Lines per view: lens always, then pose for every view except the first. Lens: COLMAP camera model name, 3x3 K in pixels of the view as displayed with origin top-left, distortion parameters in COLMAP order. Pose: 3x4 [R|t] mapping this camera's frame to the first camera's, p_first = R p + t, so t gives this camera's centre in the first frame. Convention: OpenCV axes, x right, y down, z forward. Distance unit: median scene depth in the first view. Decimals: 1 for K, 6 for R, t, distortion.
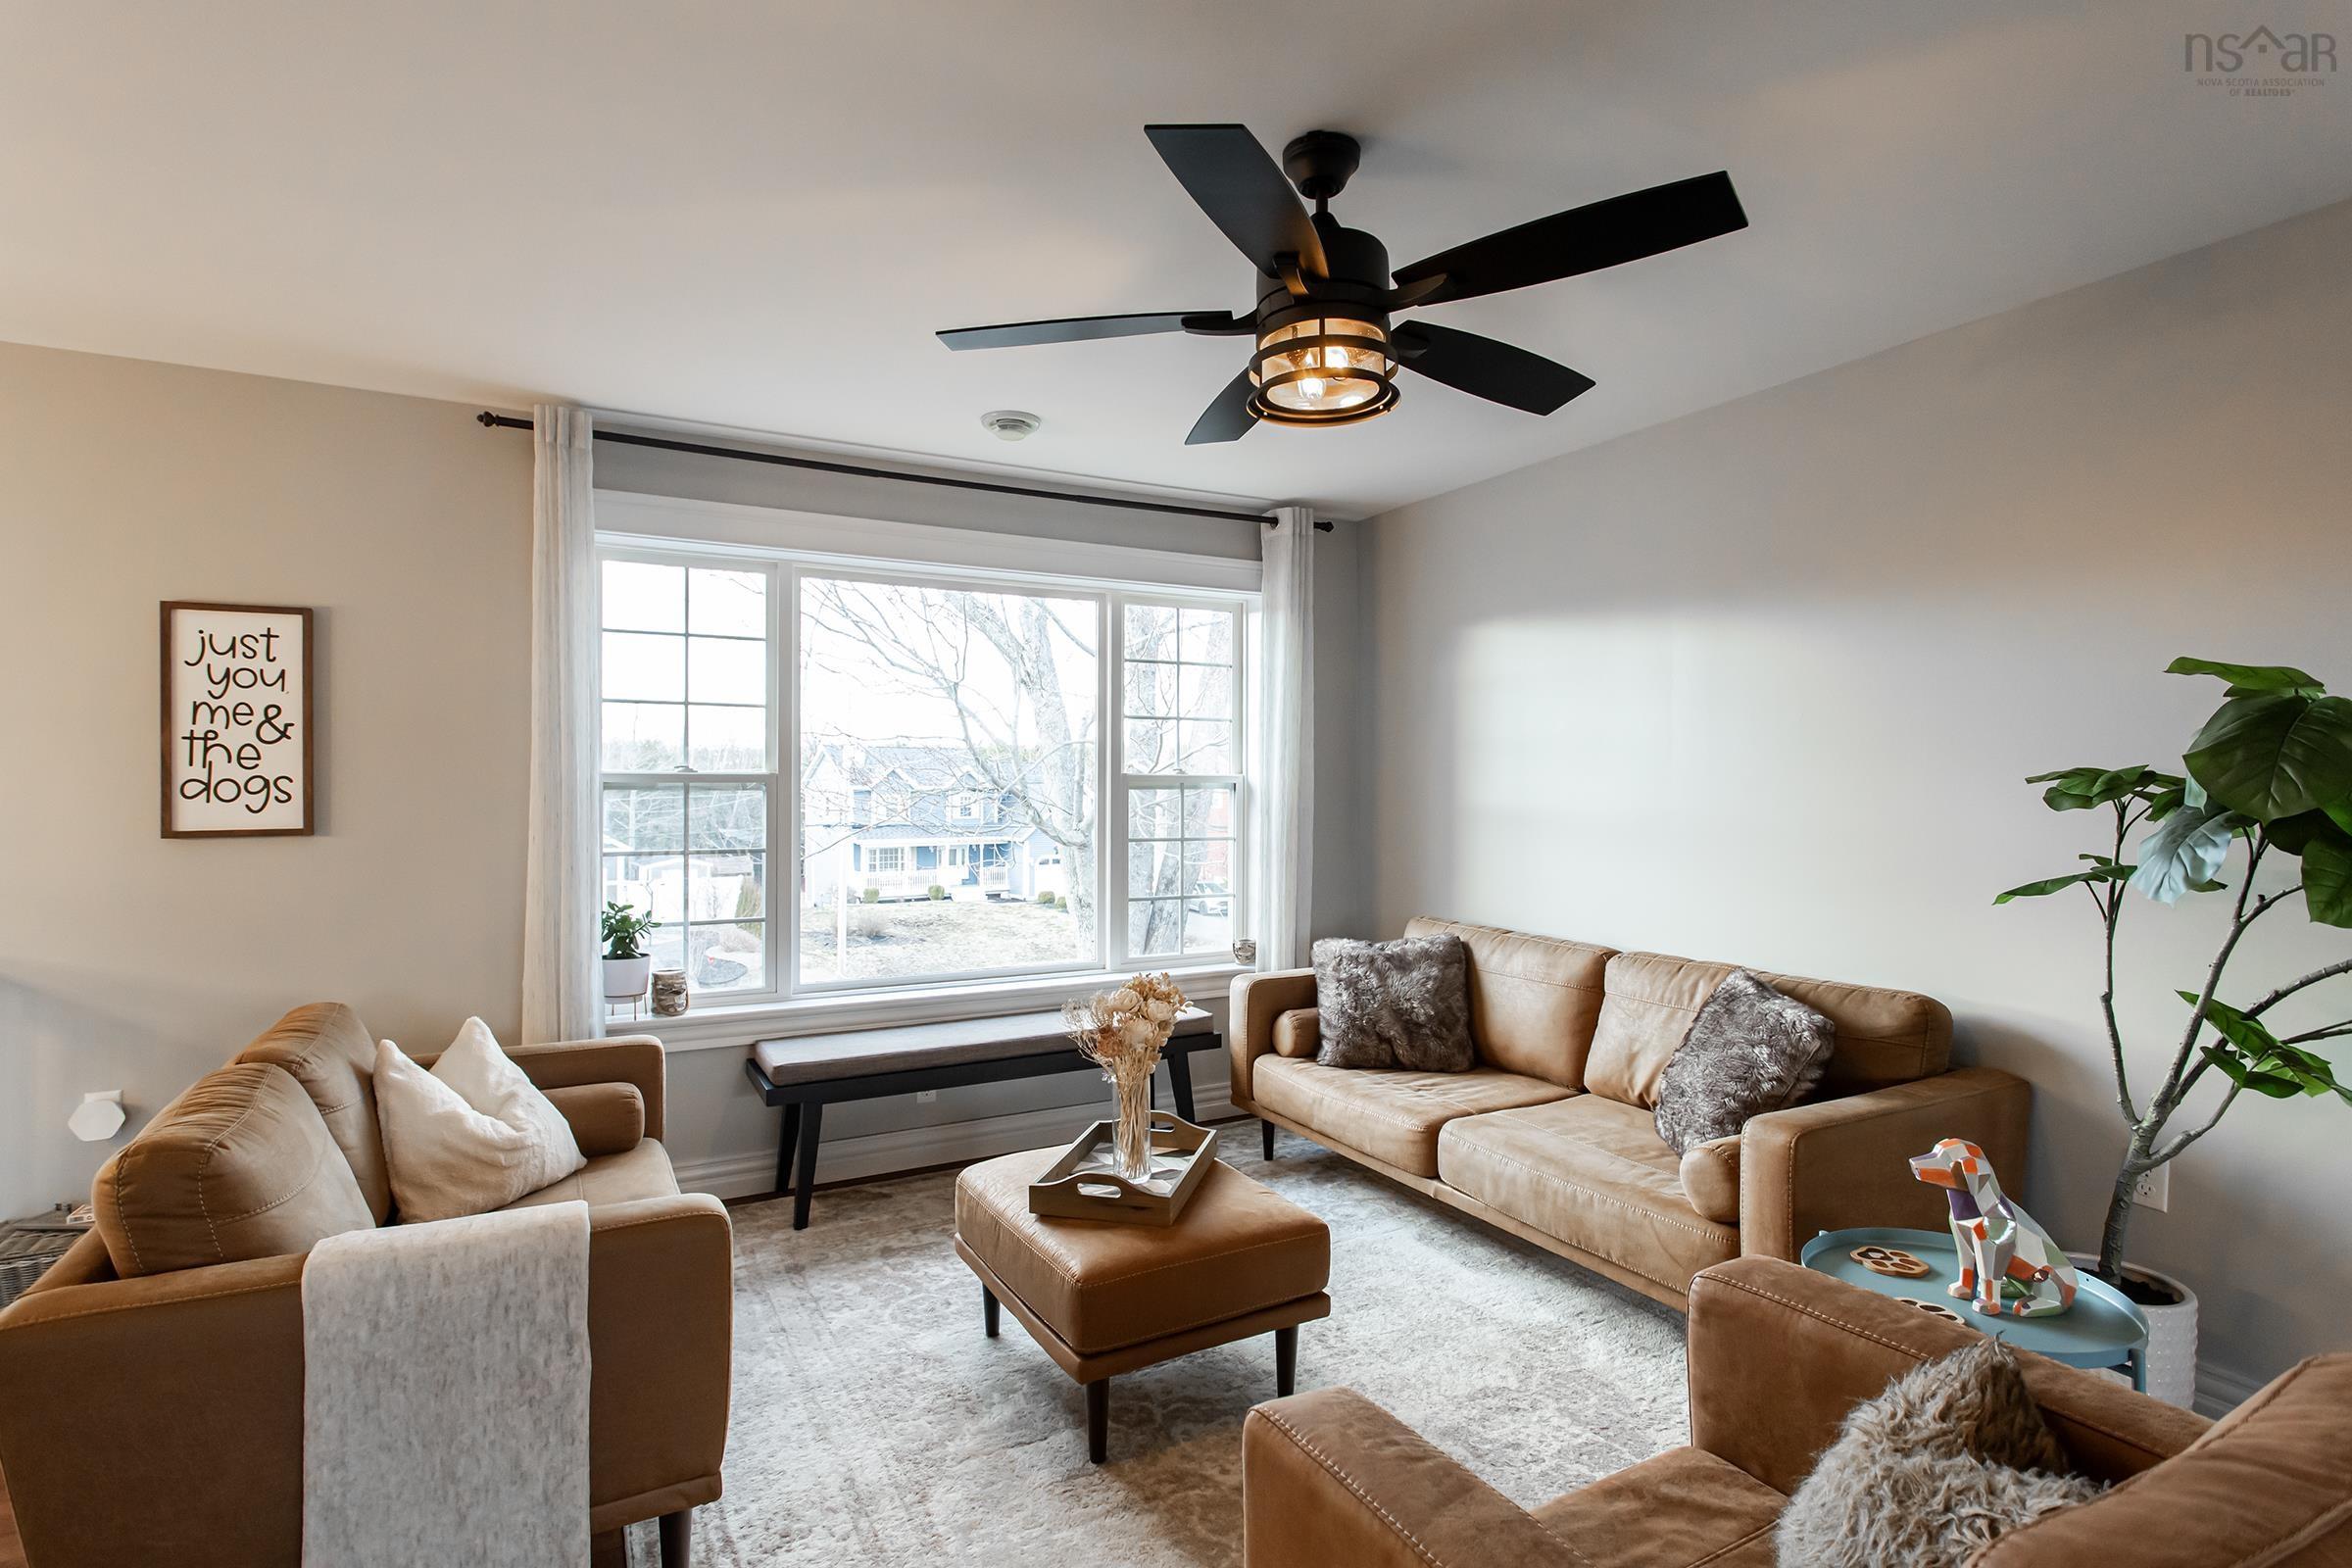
lens RADIAL K [[1105.1, 0, 1178.8], [0, 1105.1, 773.9], [0, 0, 1]] dist [0.002047, 0.000800]
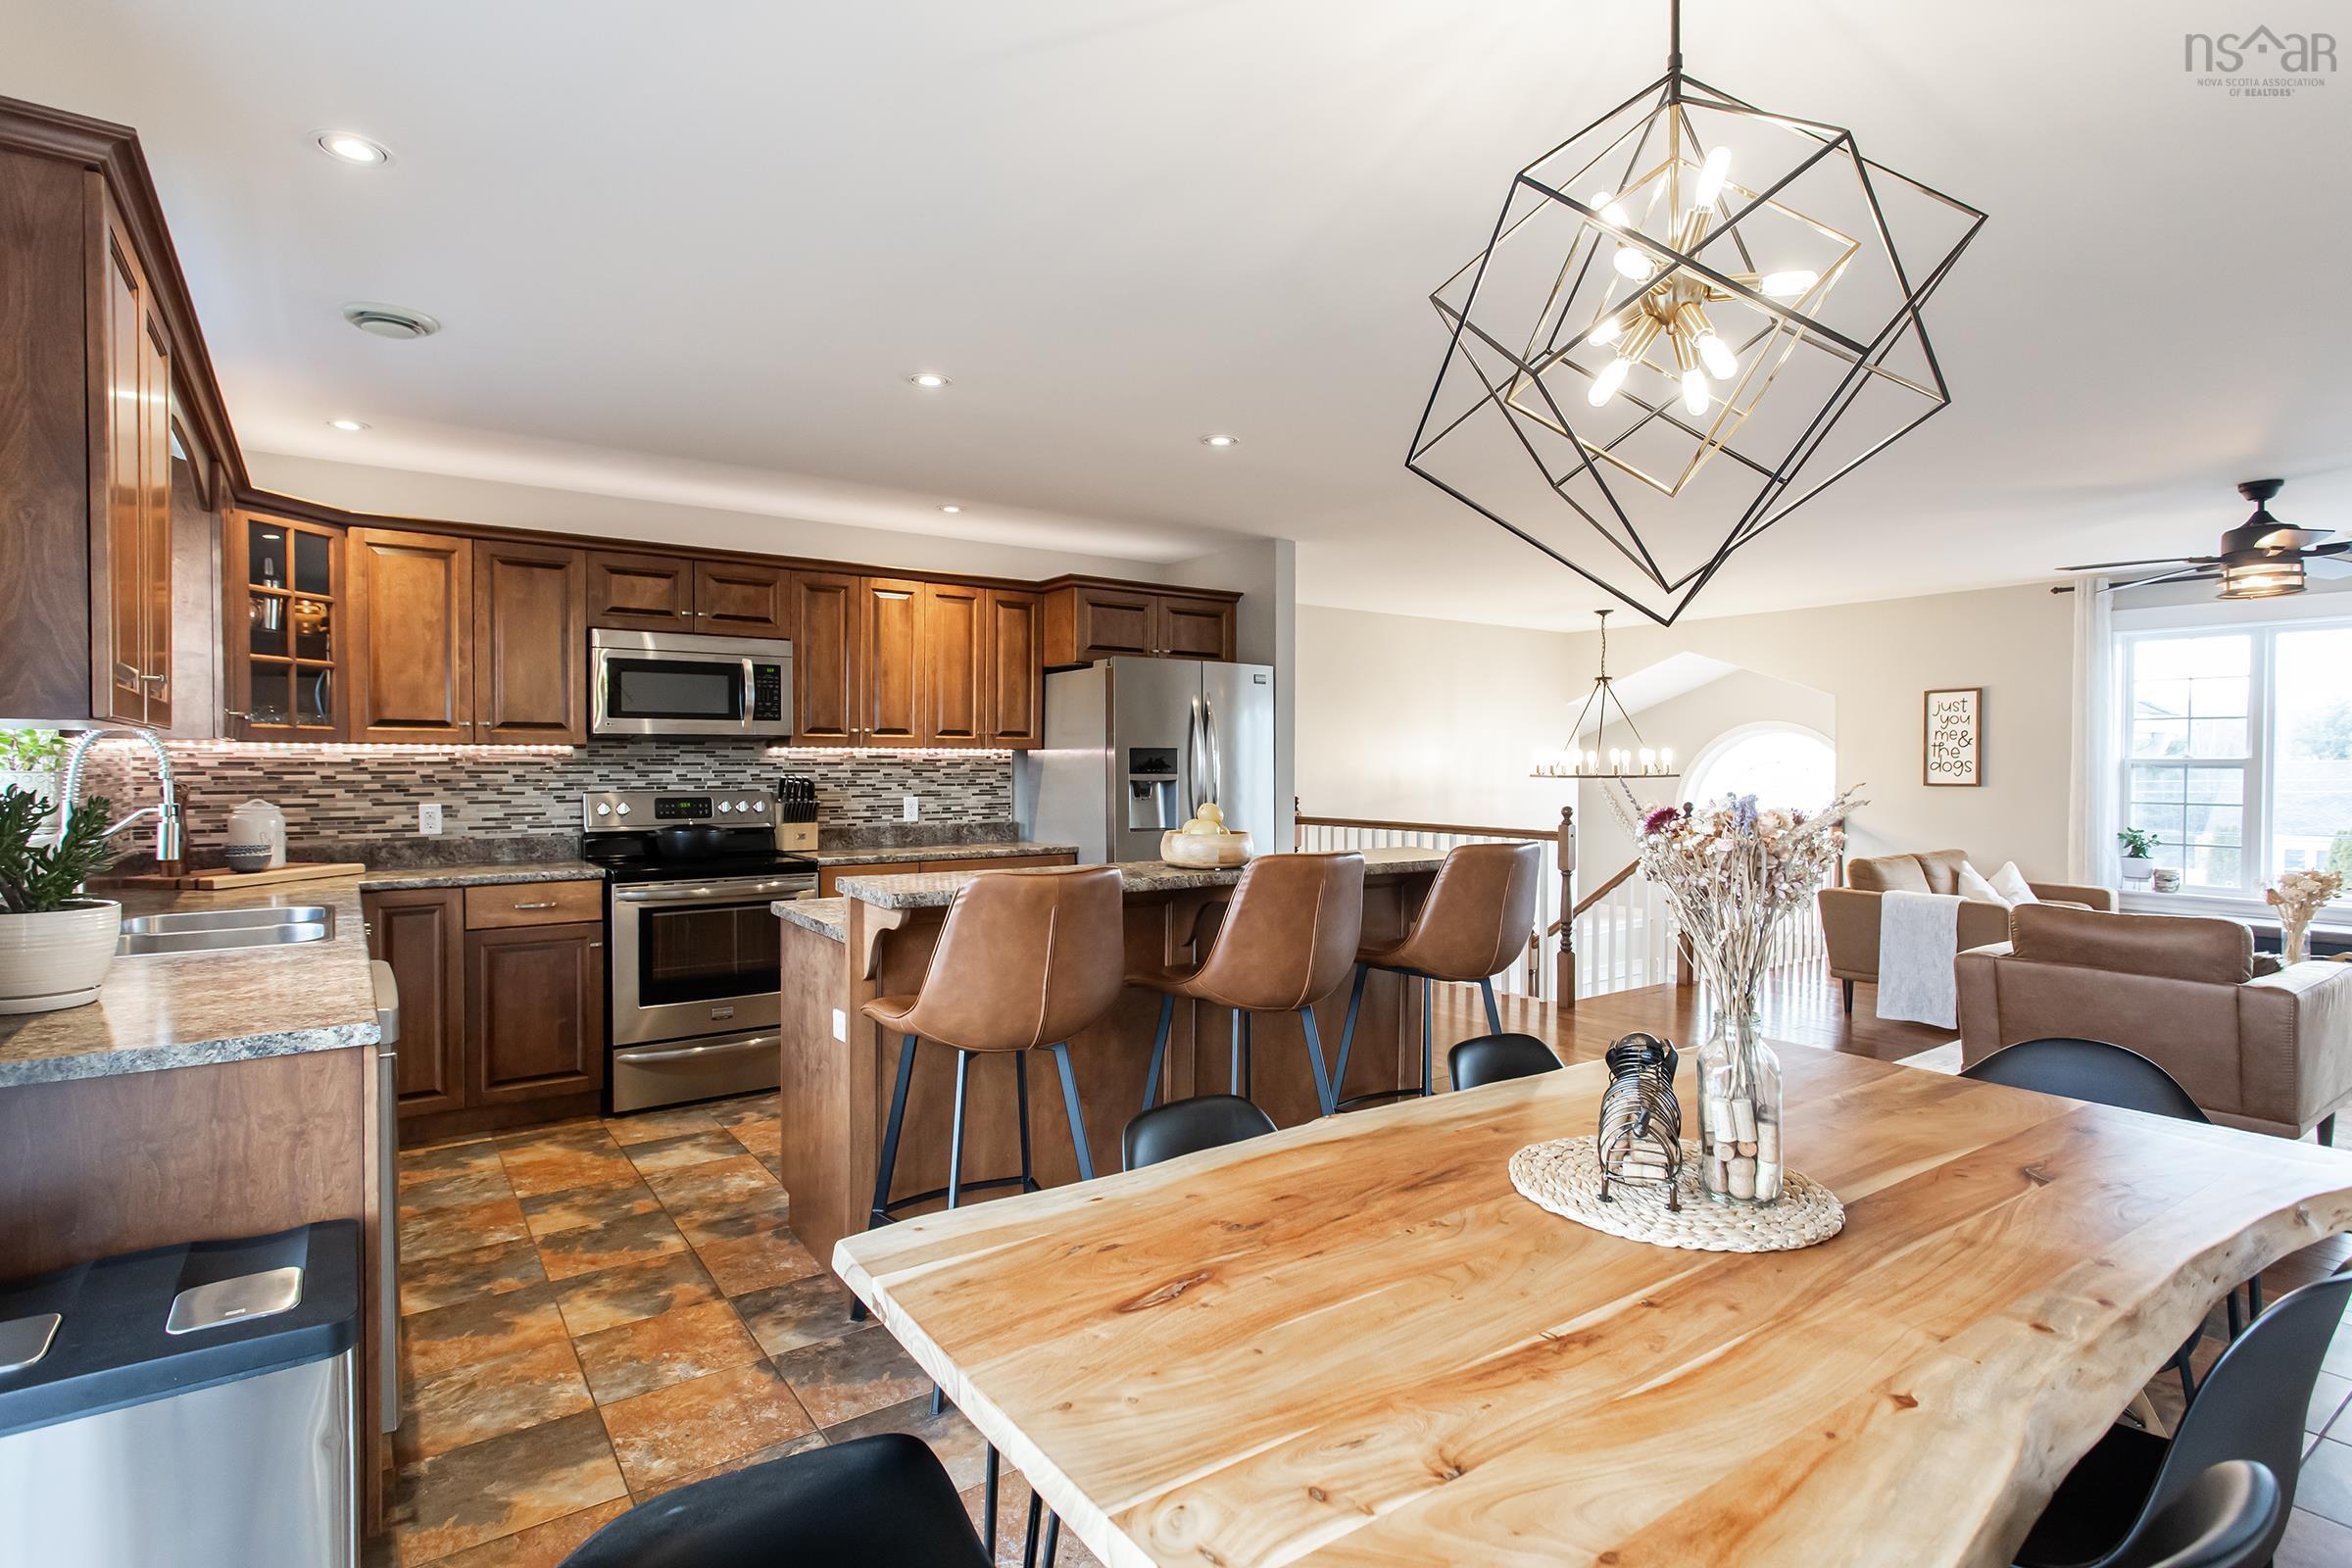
lens RADIAL K [[1129.7, 0, 1092.9], [0, 1129.7, 776.9], [0, 0, 1]] dist [0.002439, 0.000483]
pose [[0.034823, 0.013688, -0.999300, 1.526488], [0.006047, 0.999885, 0.013906, -0.008510], [0.999375, -0.006527, 0.034737, -0.939212]]
